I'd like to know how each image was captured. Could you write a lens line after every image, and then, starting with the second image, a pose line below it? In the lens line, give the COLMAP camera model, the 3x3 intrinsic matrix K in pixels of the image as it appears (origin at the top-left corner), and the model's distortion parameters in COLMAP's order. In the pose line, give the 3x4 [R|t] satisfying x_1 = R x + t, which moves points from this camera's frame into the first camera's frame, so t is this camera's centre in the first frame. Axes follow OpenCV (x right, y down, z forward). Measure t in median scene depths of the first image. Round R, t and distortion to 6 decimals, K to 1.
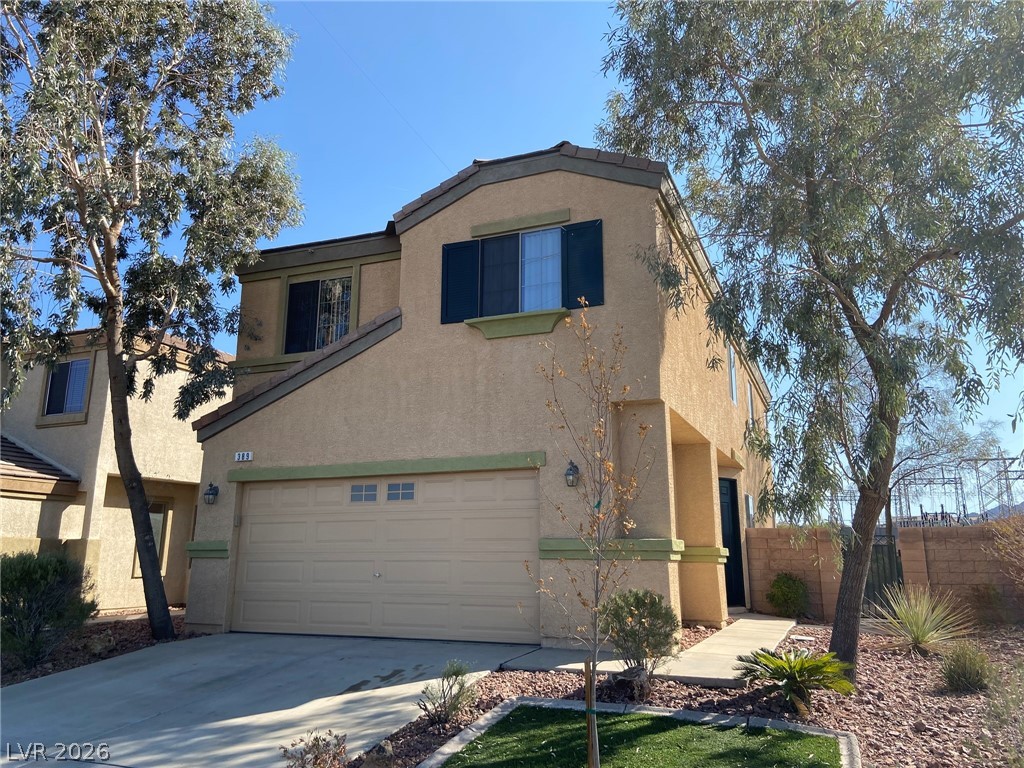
lens RADIAL K [[758.2, 0, 512.0], [0, 758.2, 384.0], [0, 0, 1]] dist [0.131765, -0.168970]
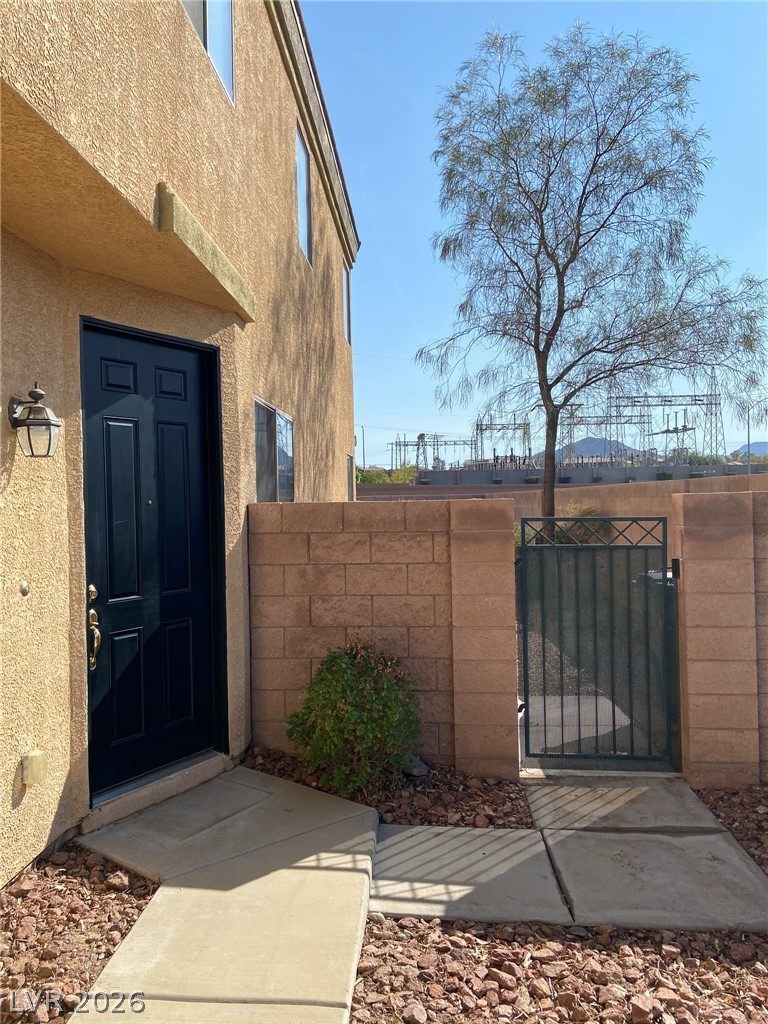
lens RADIAL K [[758.2, 0, 384.0], [0, 758.2, 512.0], [0, 0, 1]] dist [0.131765, -0.168970]
pose [[0.940065, -0.031580, 0.339529, 0.361103], [-0.048345, 0.973301, 0.224383, 0.168480], [-0.337550, -0.227349, 0.913440, 0.998662]]
